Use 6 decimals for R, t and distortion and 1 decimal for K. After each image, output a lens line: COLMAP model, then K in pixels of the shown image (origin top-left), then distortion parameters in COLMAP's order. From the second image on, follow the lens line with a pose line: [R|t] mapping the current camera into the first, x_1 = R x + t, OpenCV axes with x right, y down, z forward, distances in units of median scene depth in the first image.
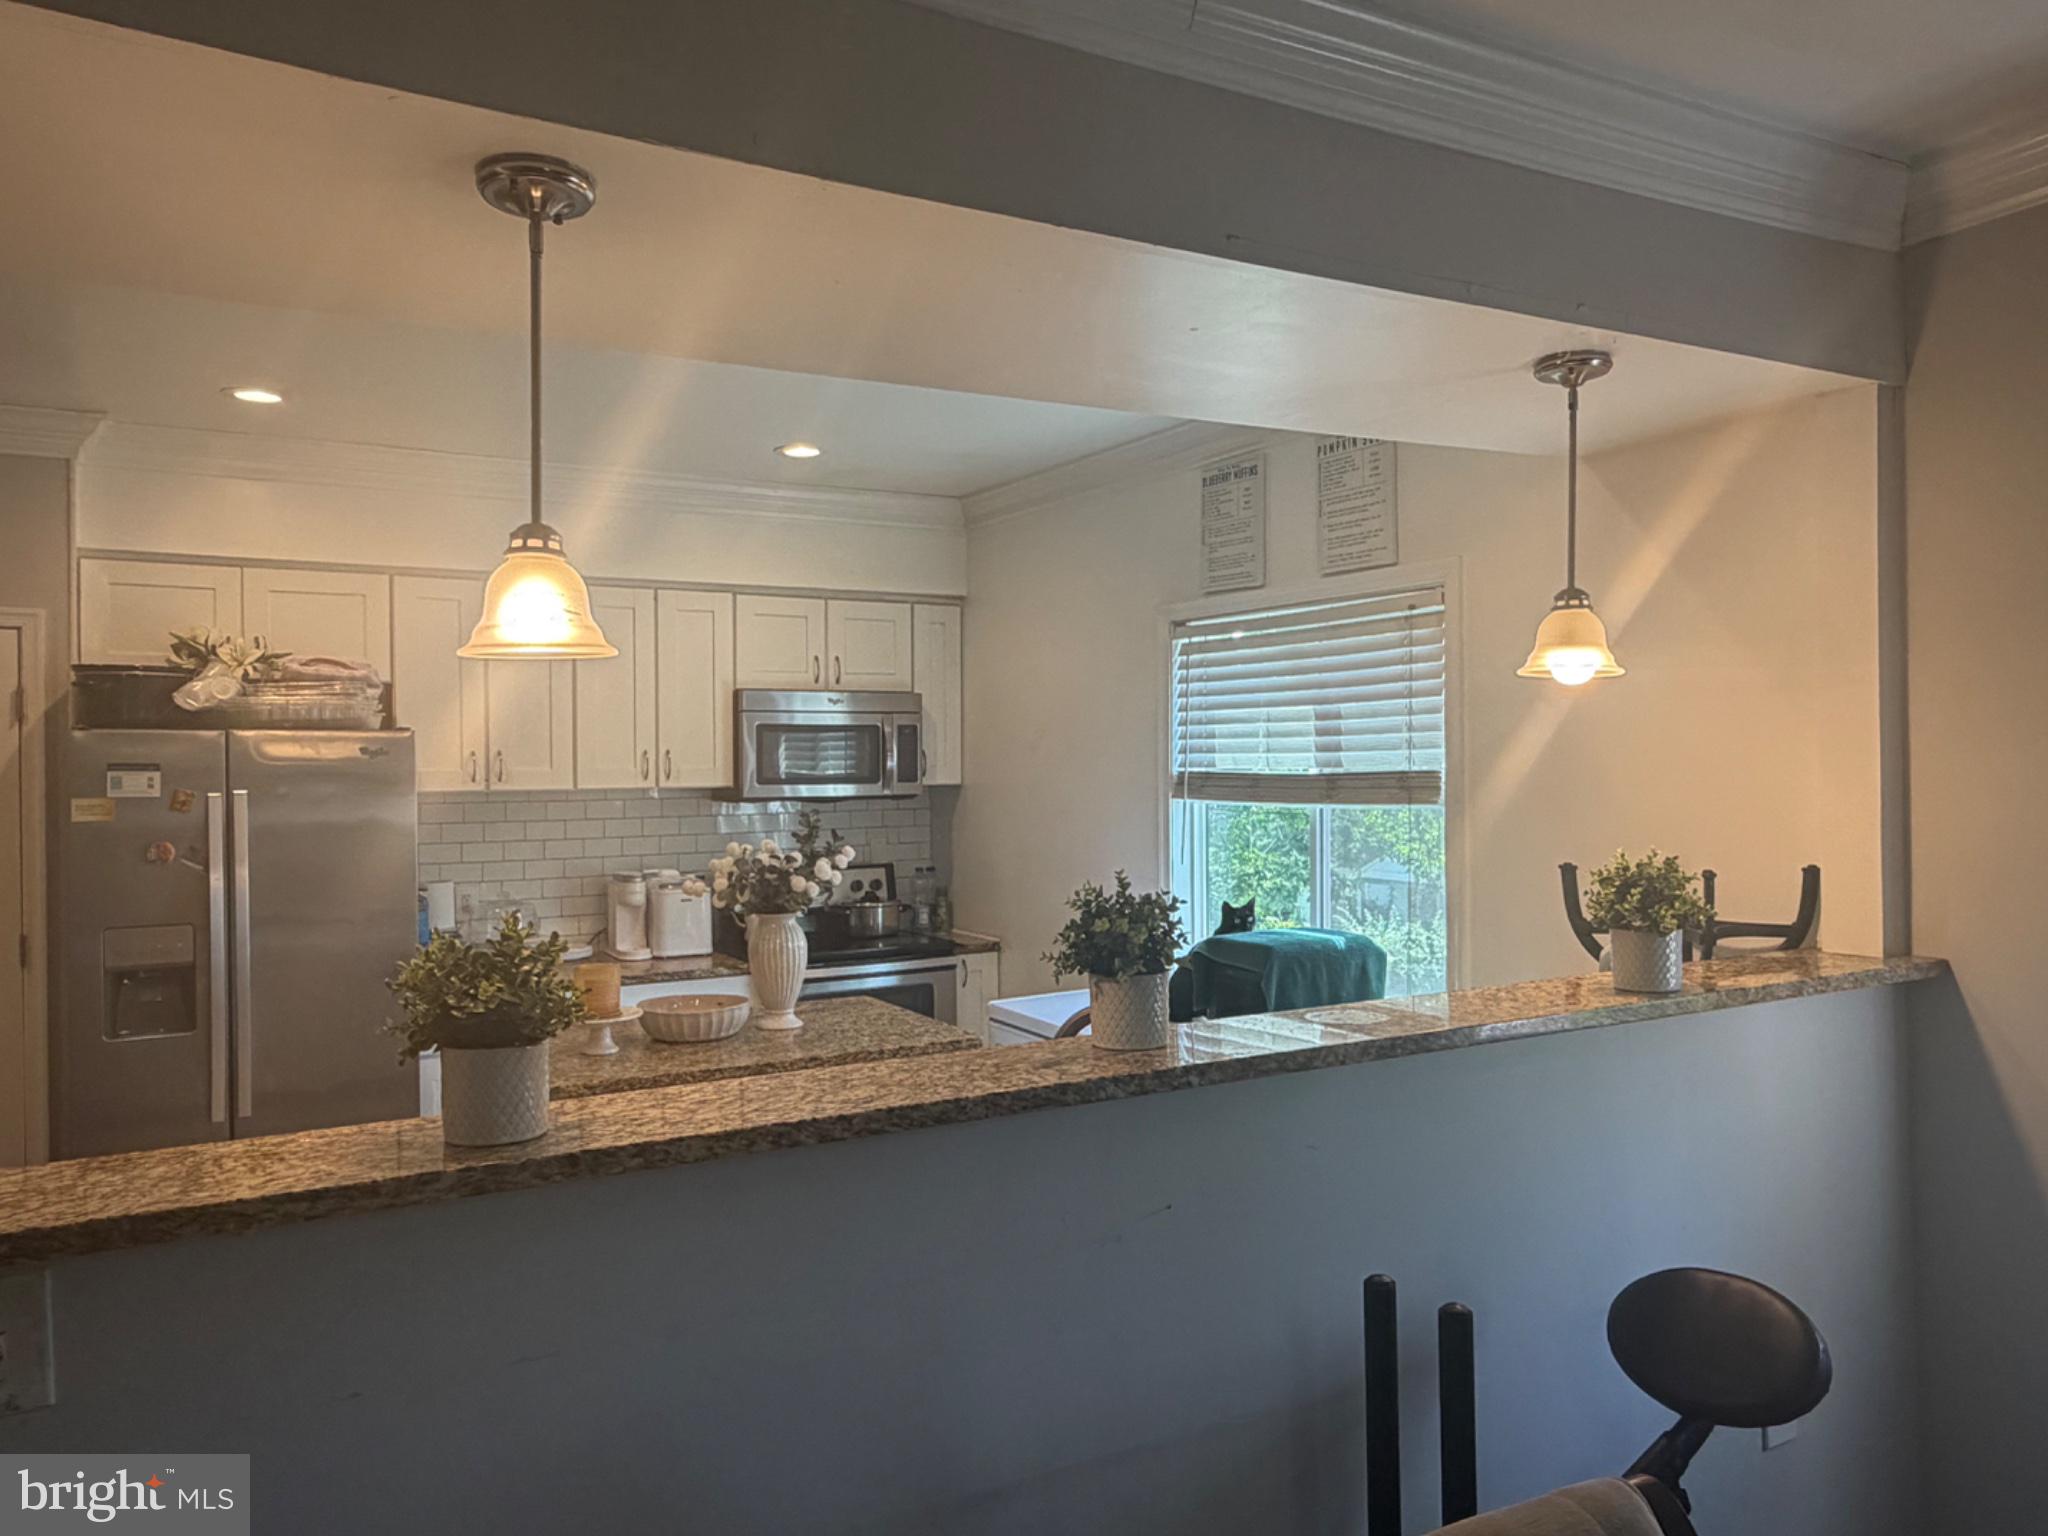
lens RADIAL K [[1442.5, 0, 1021.3], [0, 1442.5, 763.8], [0, 0, 1]] dist [0.007488, 0.002397]
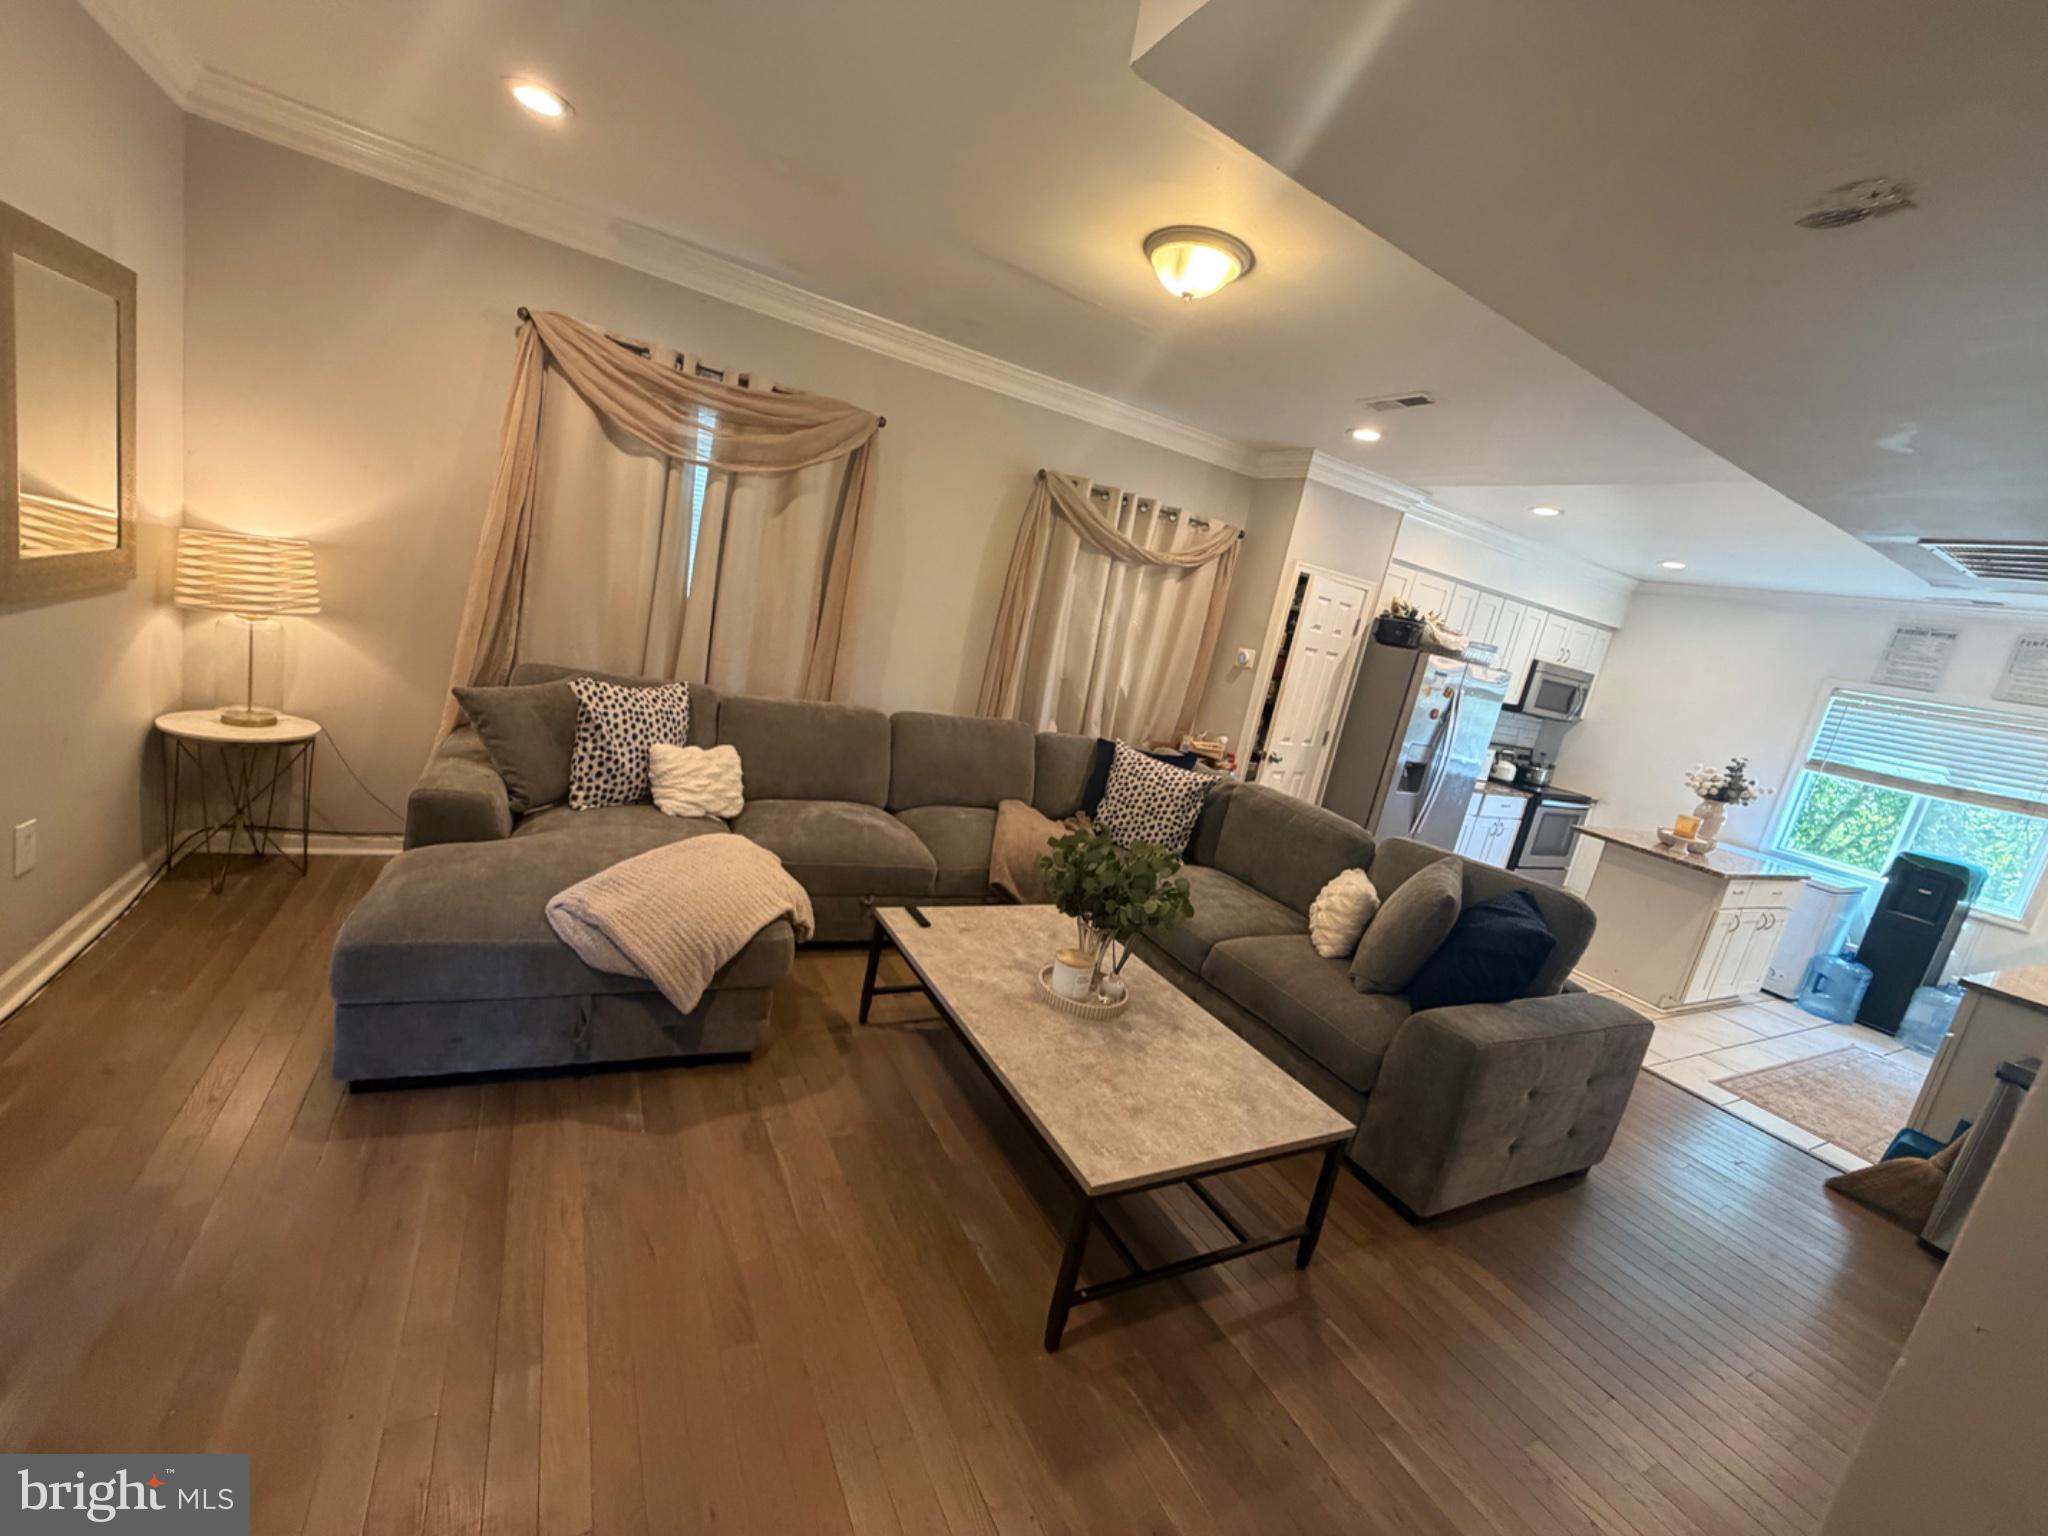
lens RADIAL K [[817.5, 0, 1015.3], [0, 817.5, 767.9], [0, 0, 1]] dist [-0.001264, 0.000808]
pose [[0.978529, 0.205578, 0.014818, -1.112151], [-0.204512, 0.959487, 0.193802, 0.027497], [0.025623, -0.192671, 0.980929, -0.229570]]
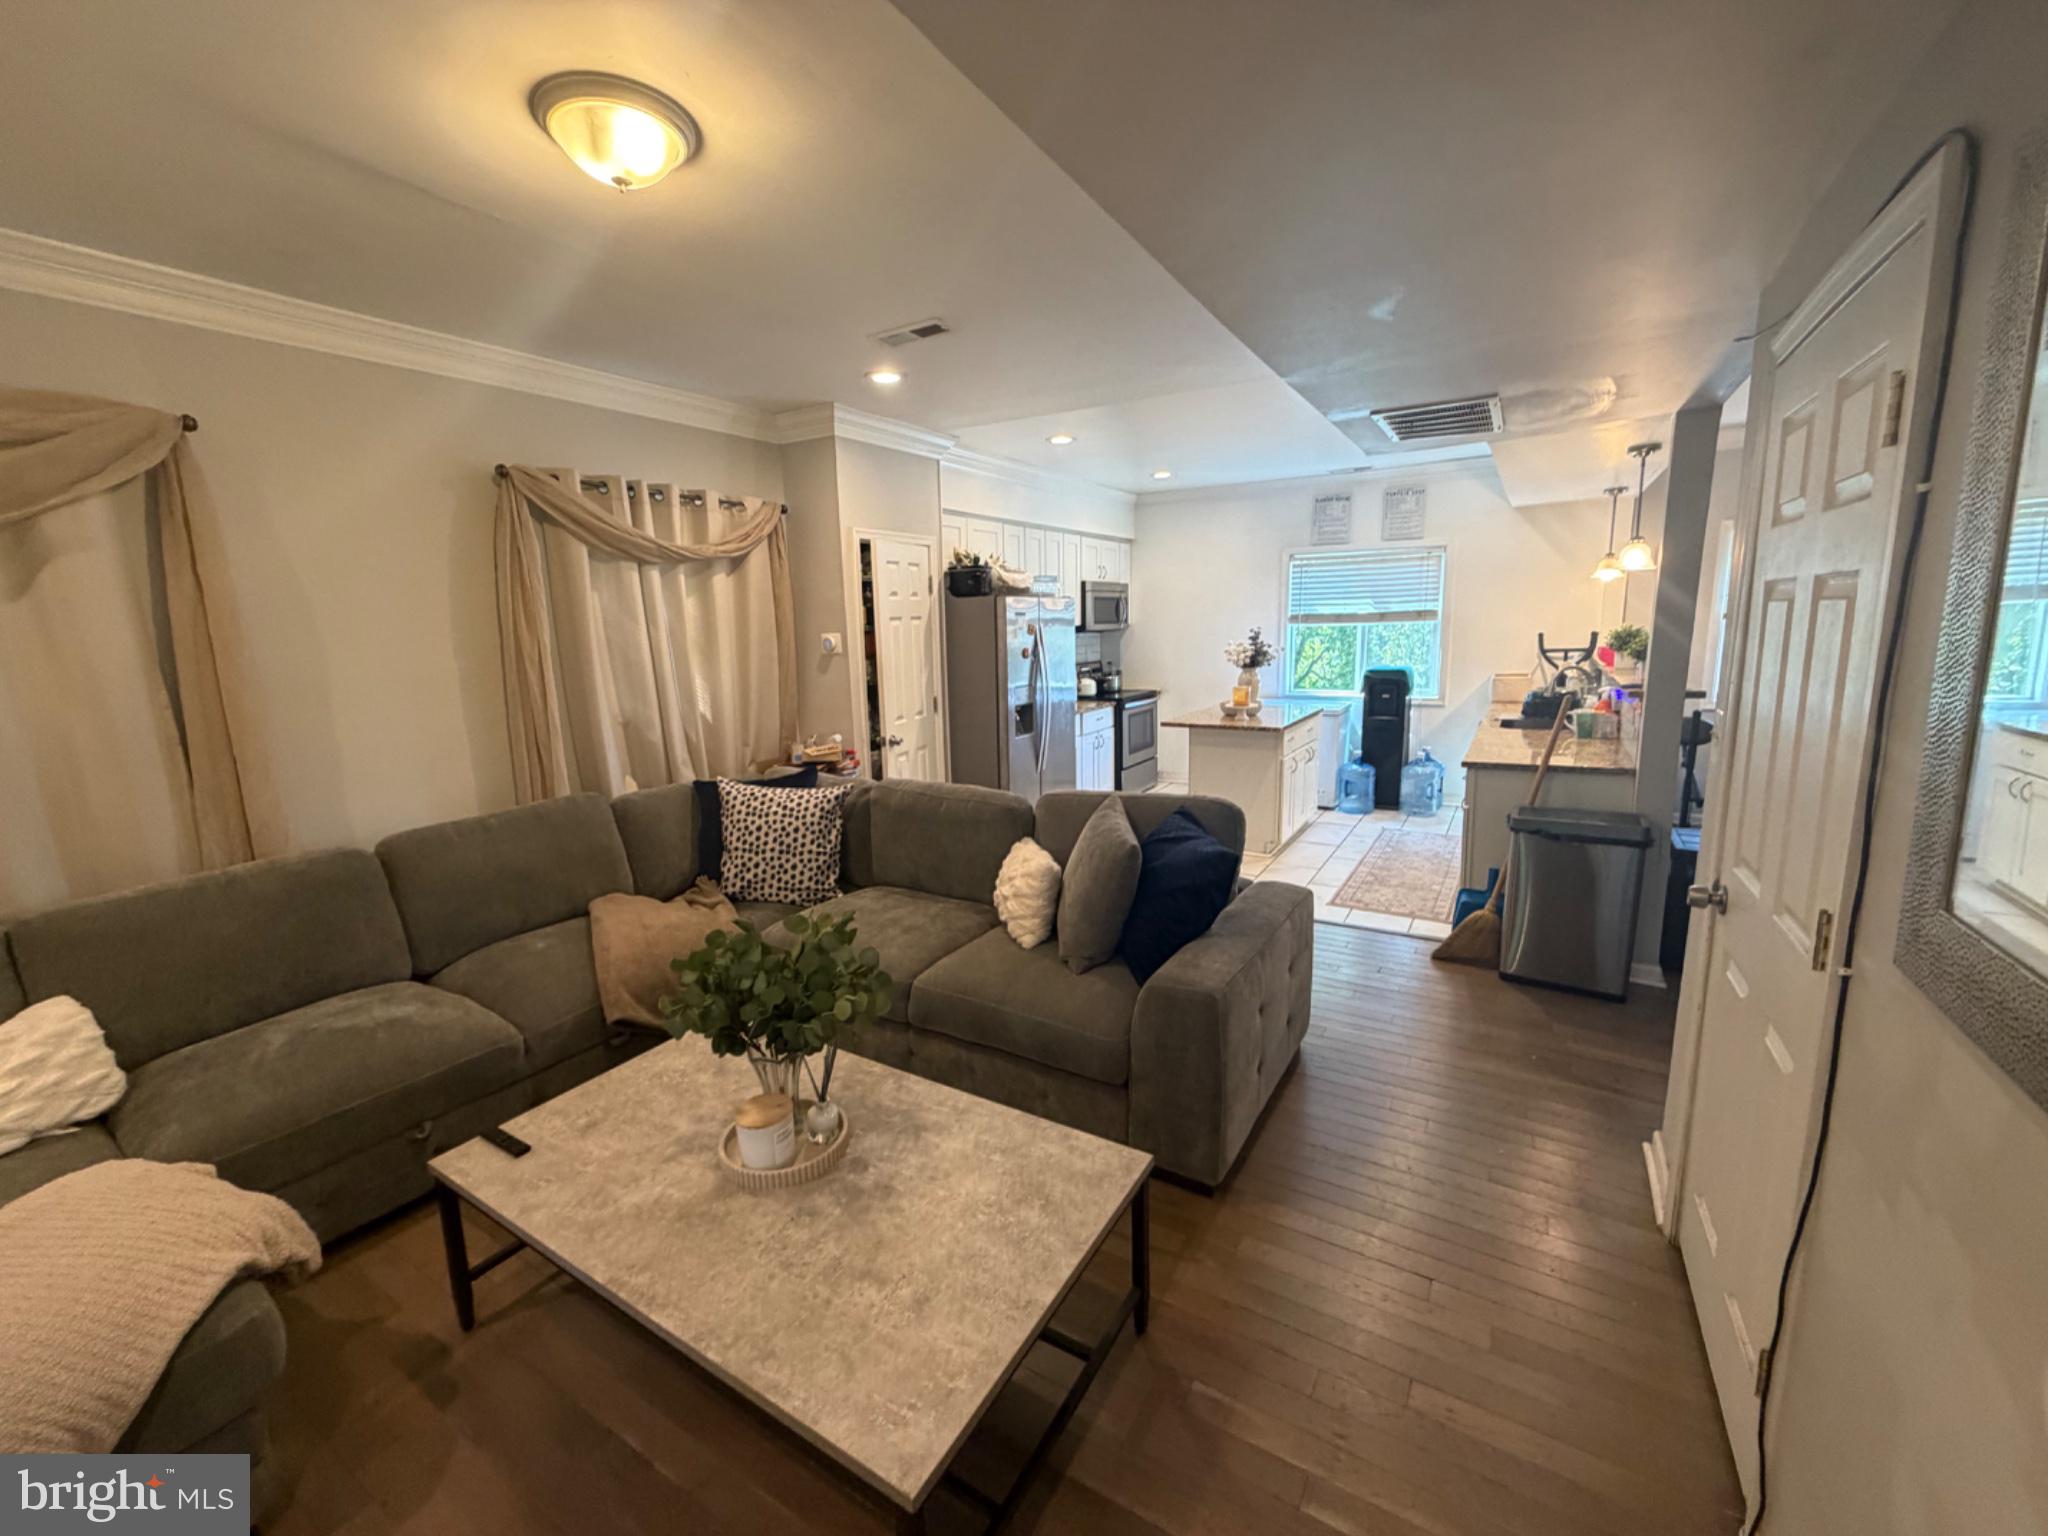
lens RADIAL K [[817.5, 0, 1015.5], [0, 817.5, 767.2], [0, 0, 1]] dist [-0.001264, 0.000808]
pose [[0.881333, -0.096262, 0.462586, -1.098004], [0.018918, 0.985431, 0.169021, 0.019924], [-0.472117, -0.140212, 0.870314, -0.098596]]
